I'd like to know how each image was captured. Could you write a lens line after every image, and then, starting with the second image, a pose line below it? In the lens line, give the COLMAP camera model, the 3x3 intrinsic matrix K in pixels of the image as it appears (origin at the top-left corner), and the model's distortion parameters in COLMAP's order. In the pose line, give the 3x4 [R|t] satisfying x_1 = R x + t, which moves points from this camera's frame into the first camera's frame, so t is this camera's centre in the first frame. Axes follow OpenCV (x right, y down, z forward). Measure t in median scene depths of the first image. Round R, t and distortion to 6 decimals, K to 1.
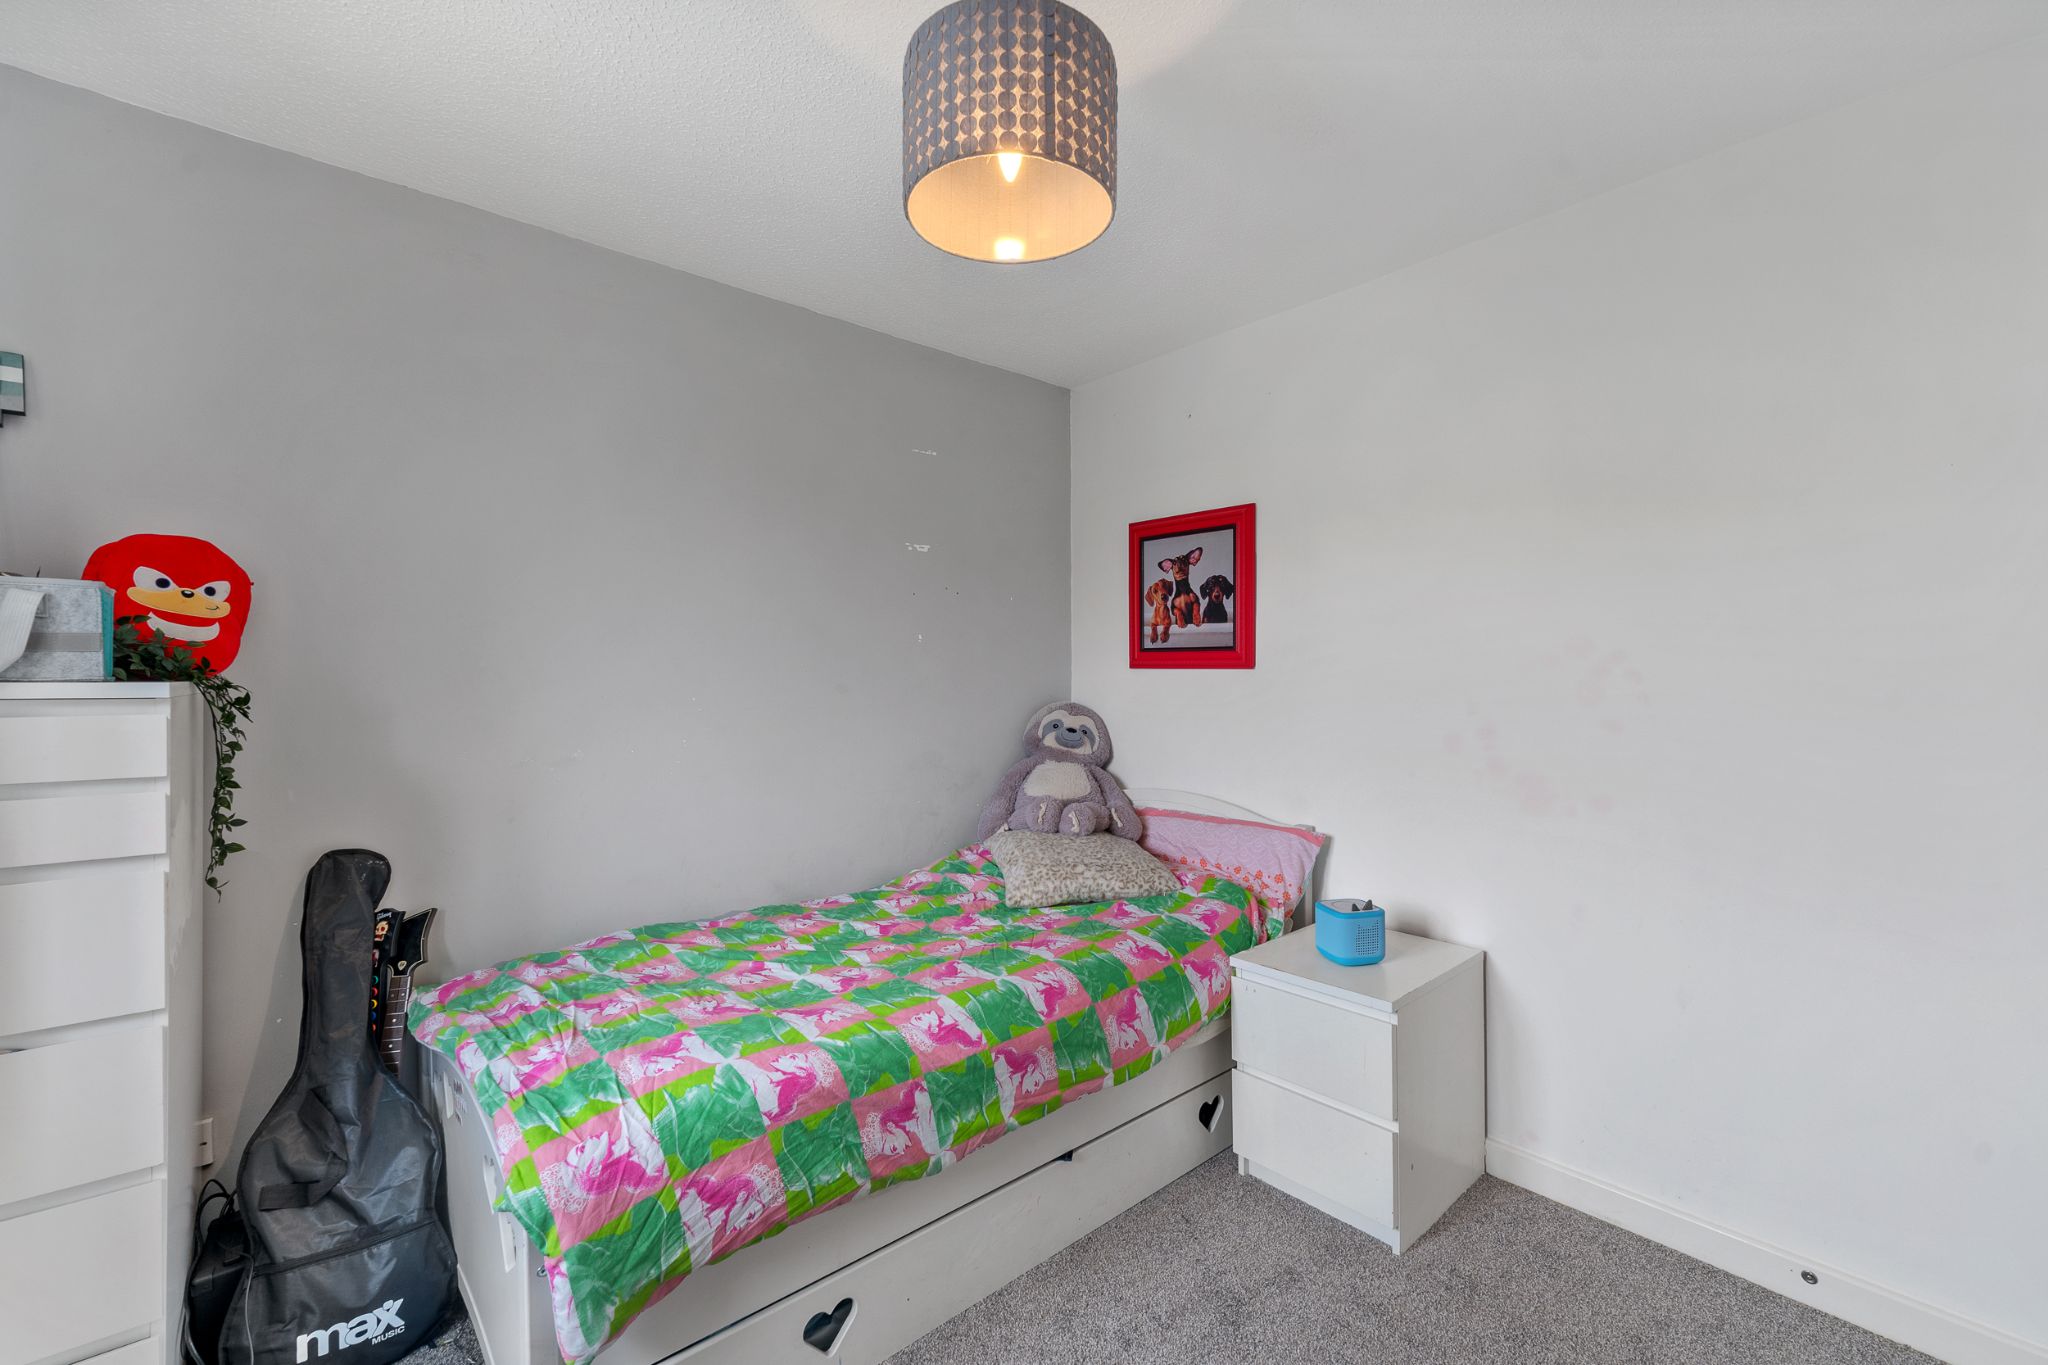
lens RADIAL K [[852.0, 0, 1021.7], [0, 852.0, 678.2], [0, 0, 1]] dist [-0.000344, -0.000258]
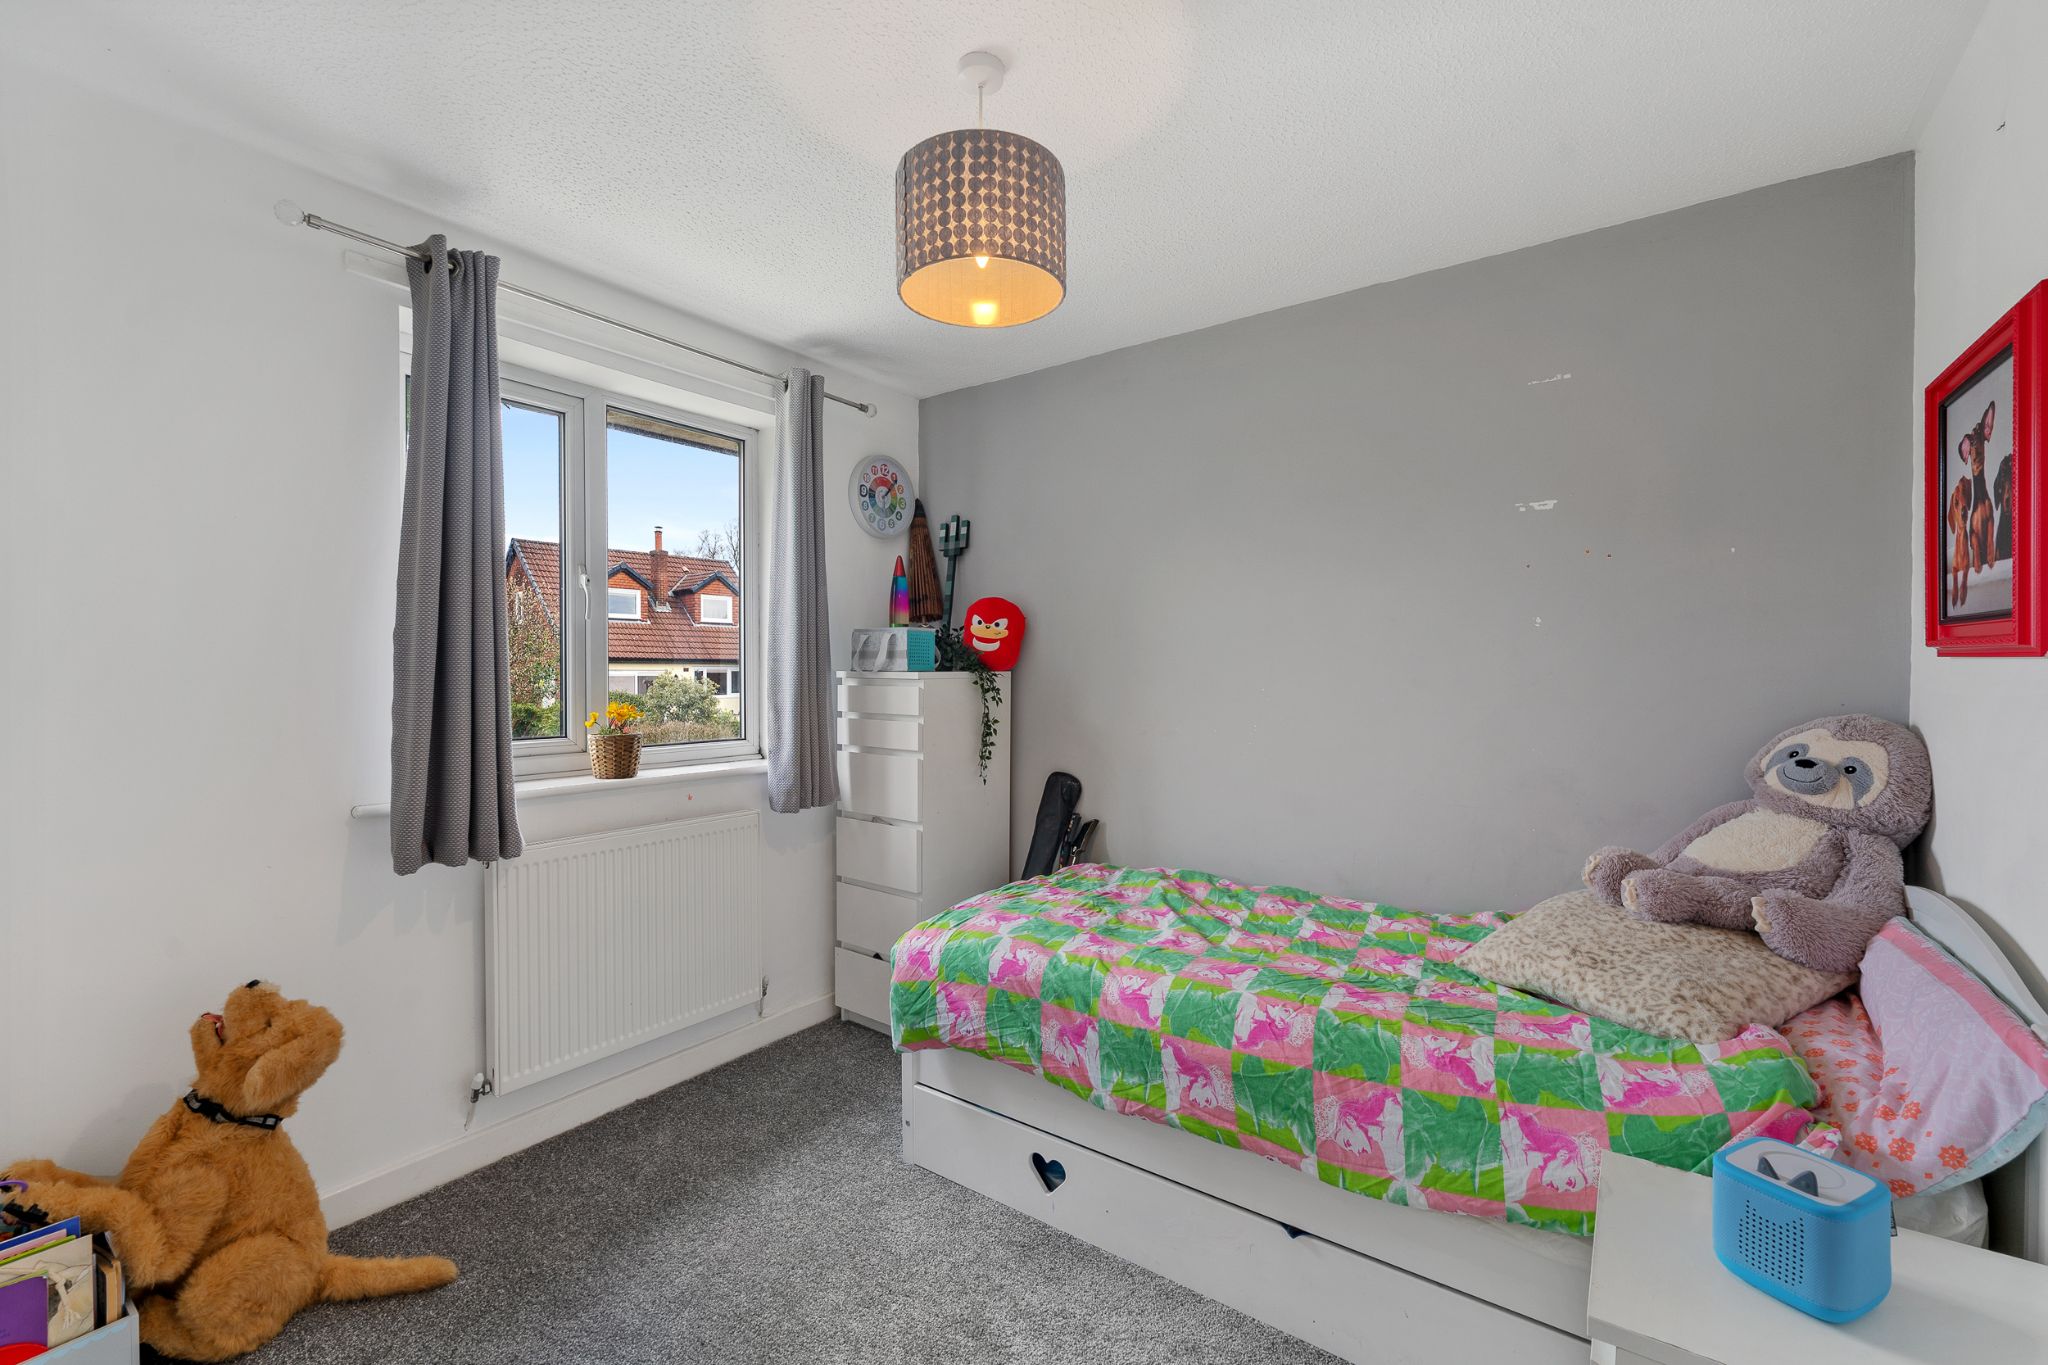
lens RADIAL K [[871.1, 0, 1002.6], [0, 871.1, 676.7], [0, 0, 1]] dist [-0.000562, -0.000416]
pose [[0.201209, 0.012092, -0.979474, 0.889543], [-0.002416, 0.999927, 0.011848, -0.007137], [0.979545, -0.000018, 0.201223, 0.564430]]
